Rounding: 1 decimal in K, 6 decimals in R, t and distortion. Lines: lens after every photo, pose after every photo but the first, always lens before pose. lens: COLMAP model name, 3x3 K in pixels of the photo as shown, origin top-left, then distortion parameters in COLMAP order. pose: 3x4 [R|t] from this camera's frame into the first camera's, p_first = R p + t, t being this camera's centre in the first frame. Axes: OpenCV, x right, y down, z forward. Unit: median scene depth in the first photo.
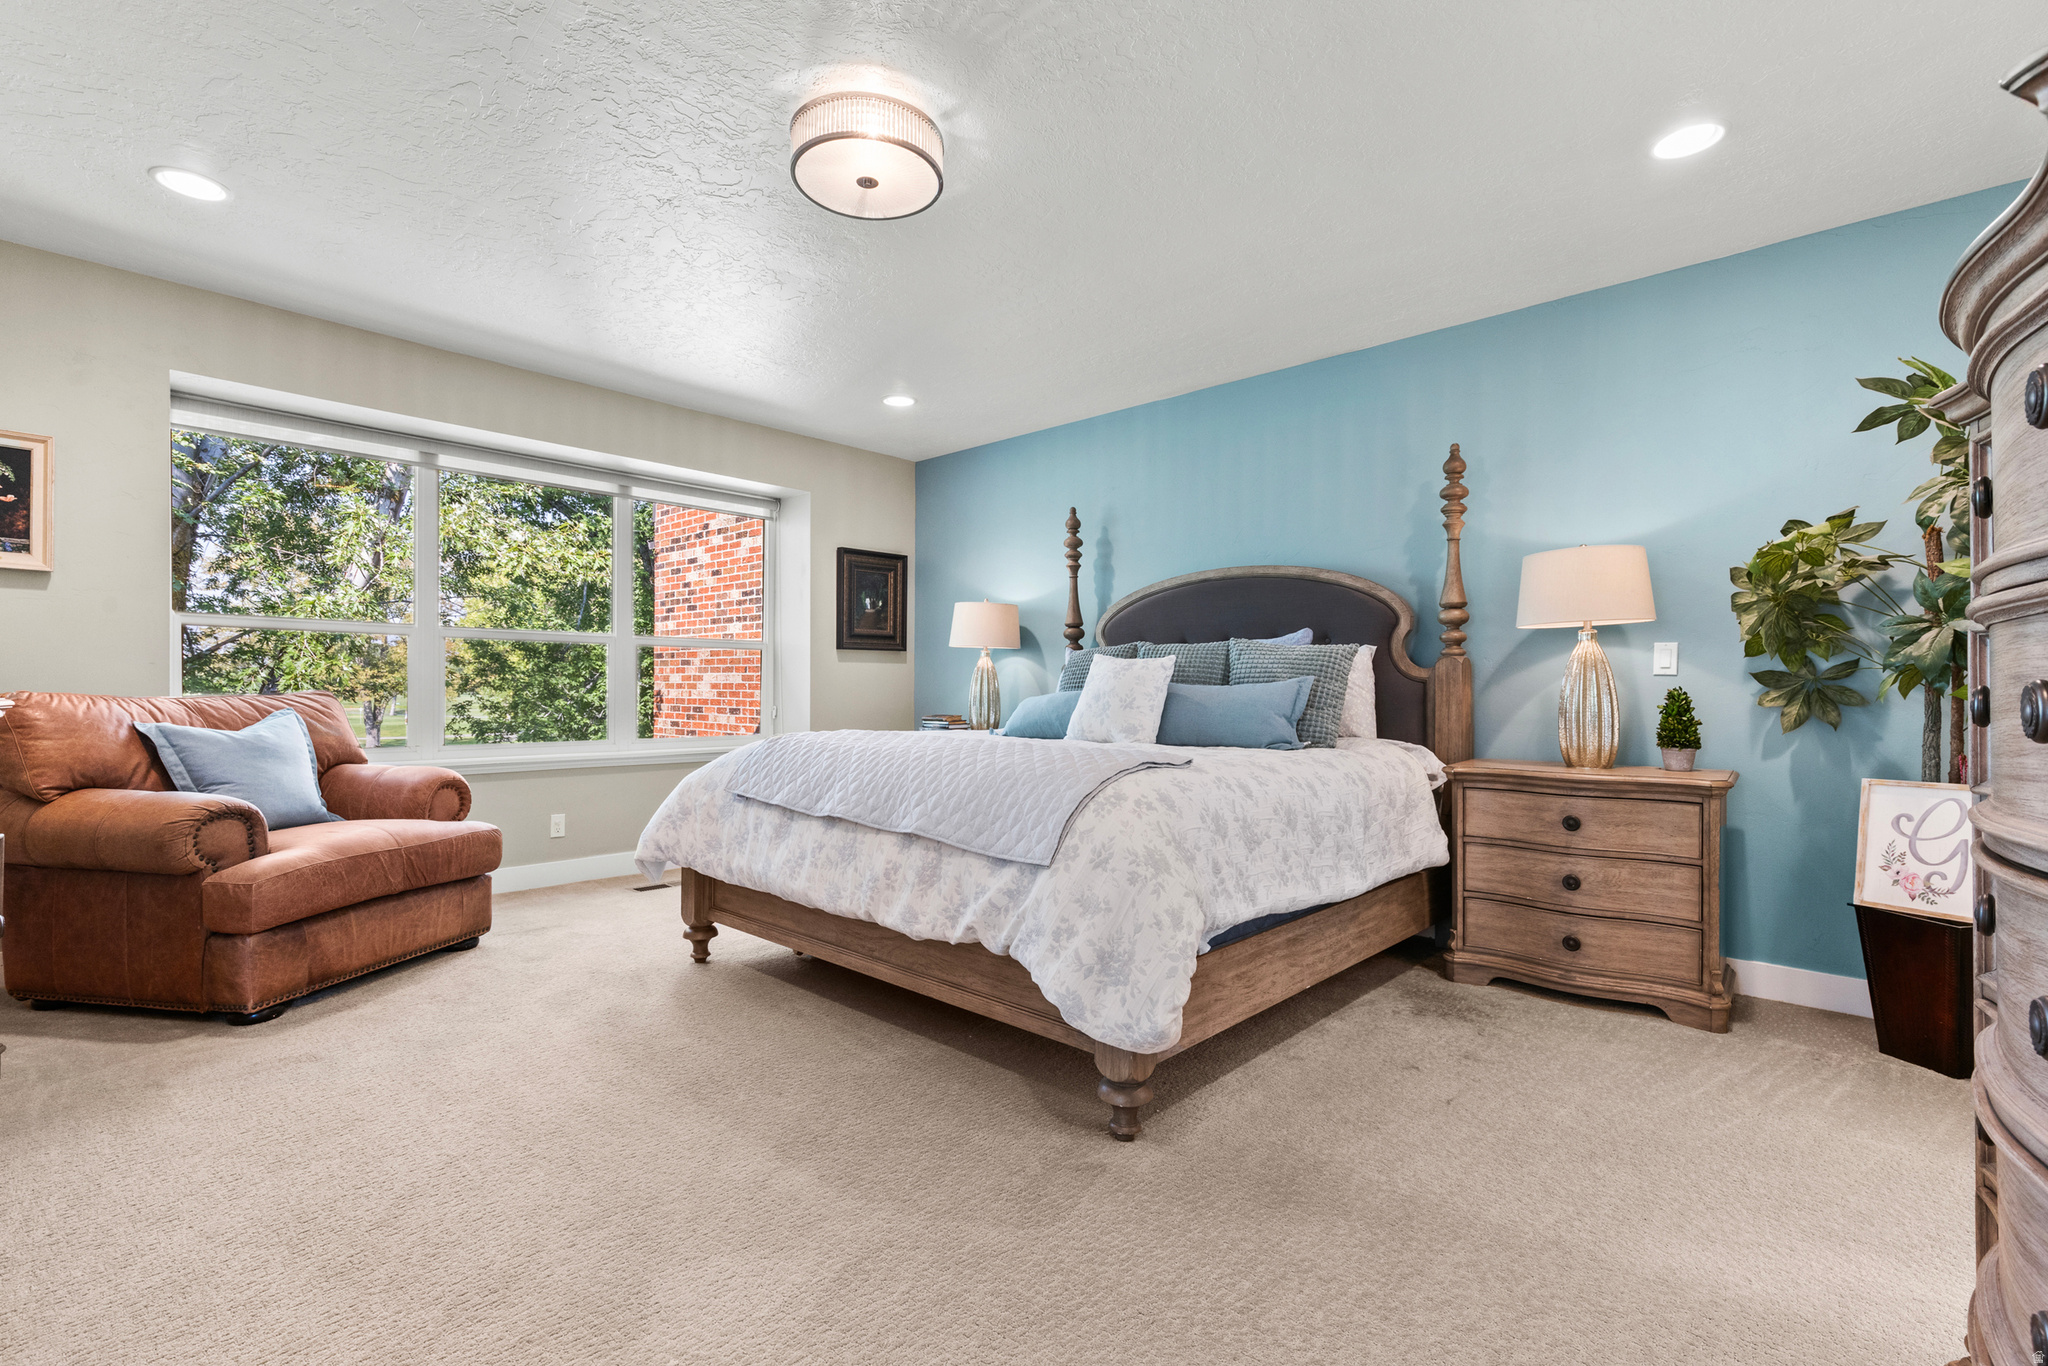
lens RADIAL K [[922.6, 0, 1019.6], [0, 922.6, 691.6], [0, 0, 1]] dist [0.003253, -0.000519]
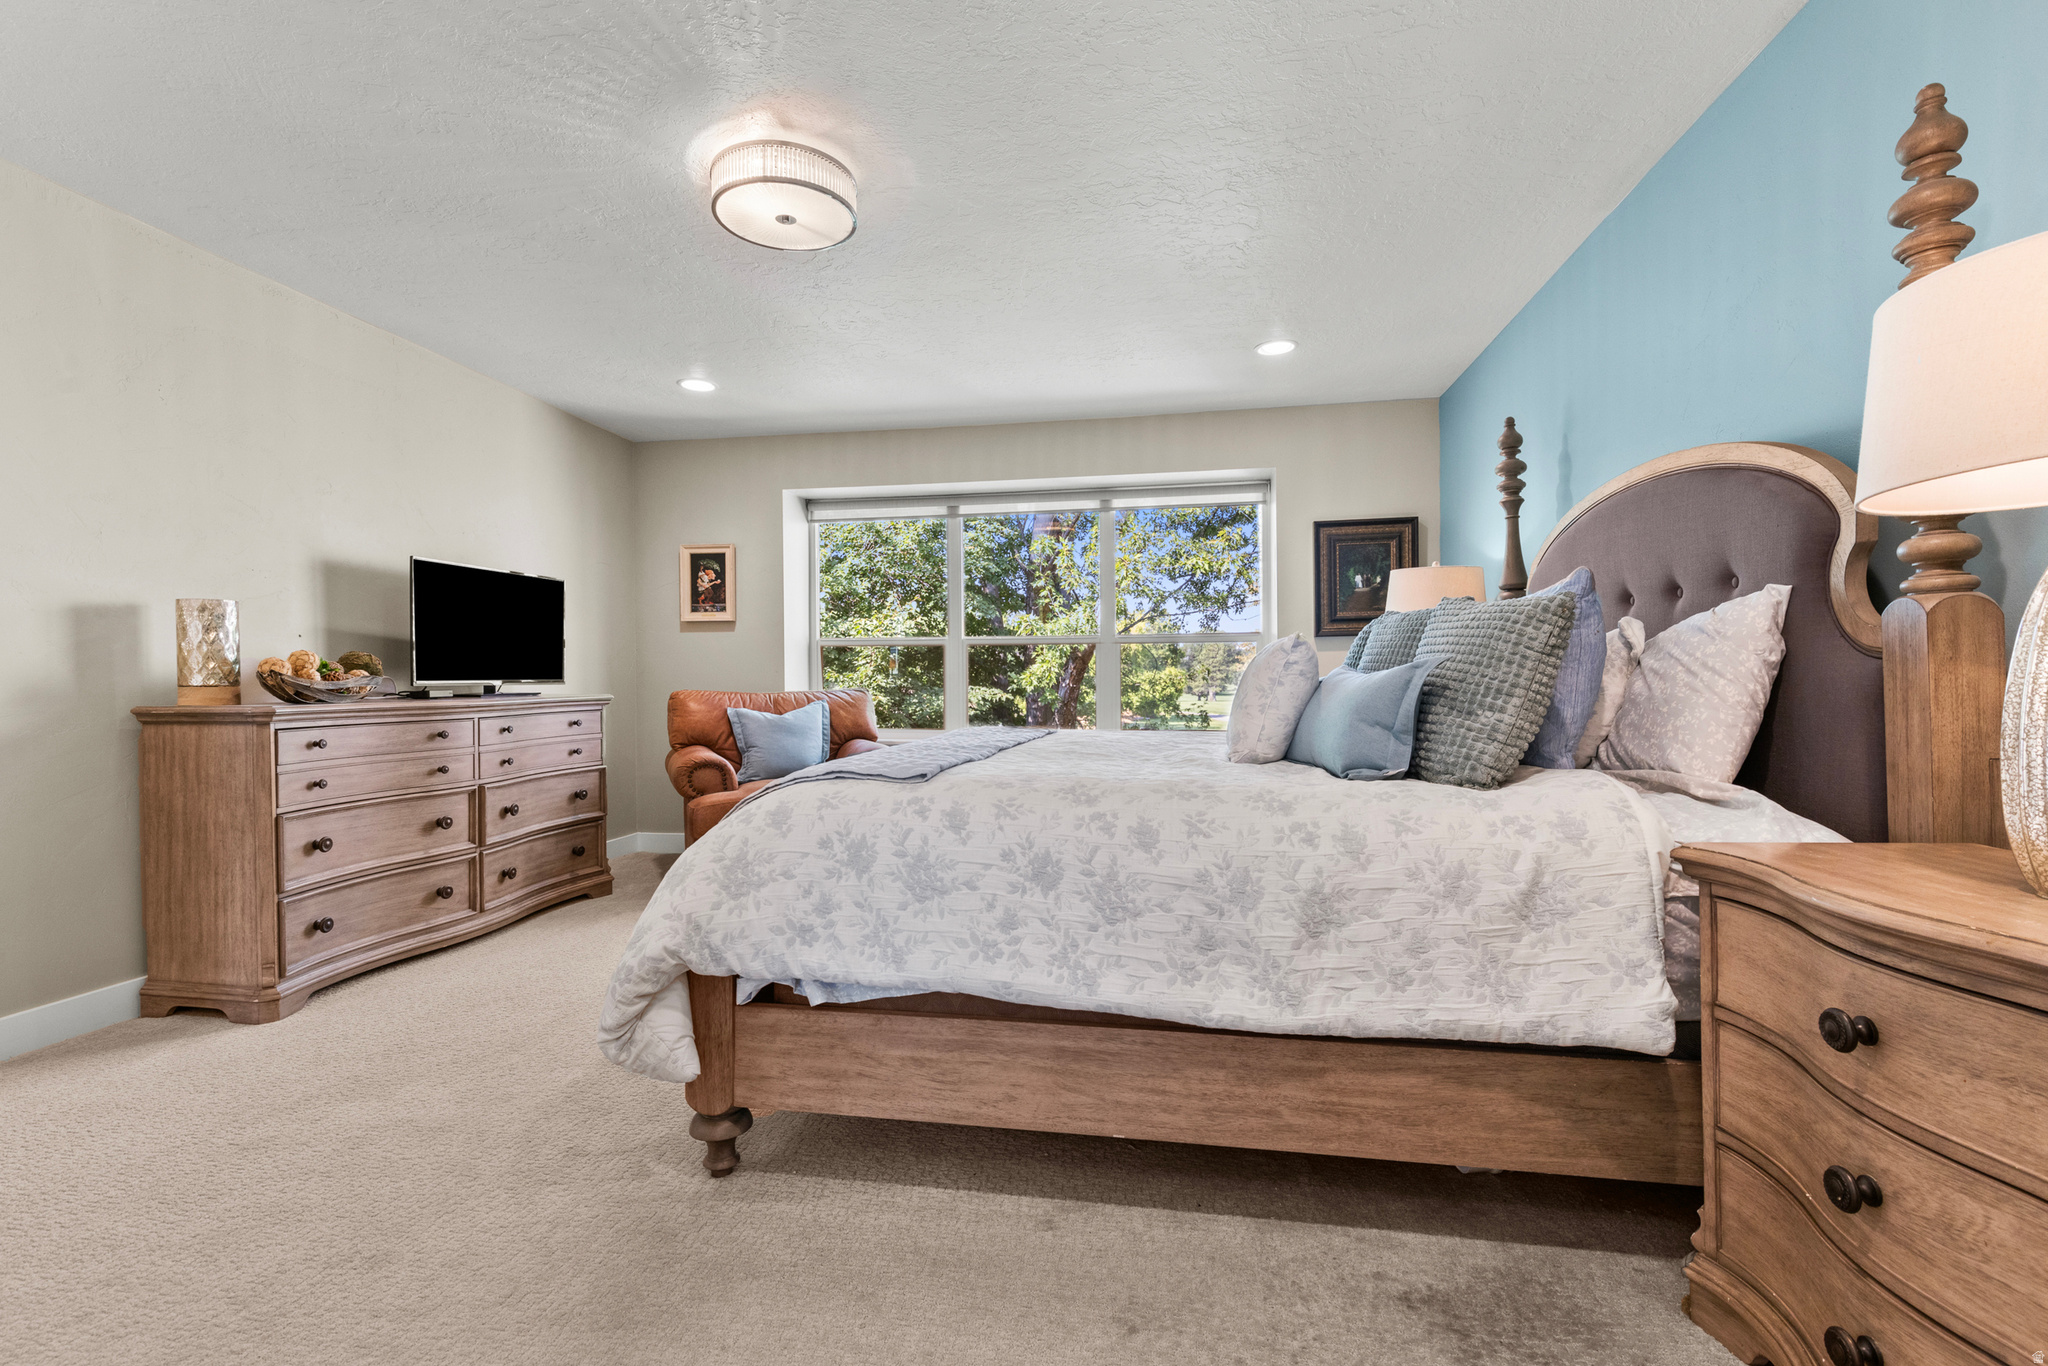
lens RADIAL K [[922.6, 0, 1020.8], [0, 922.6, 688.8], [0, 0, 1]] dist [0.003253, -0.000519]
pose [[0.547099, -0.003715, -0.837060, 0.600306], [0.008310, 0.999965, 0.000994, 0.000841], [0.837027, -0.007500, 0.547111, 0.426708]]
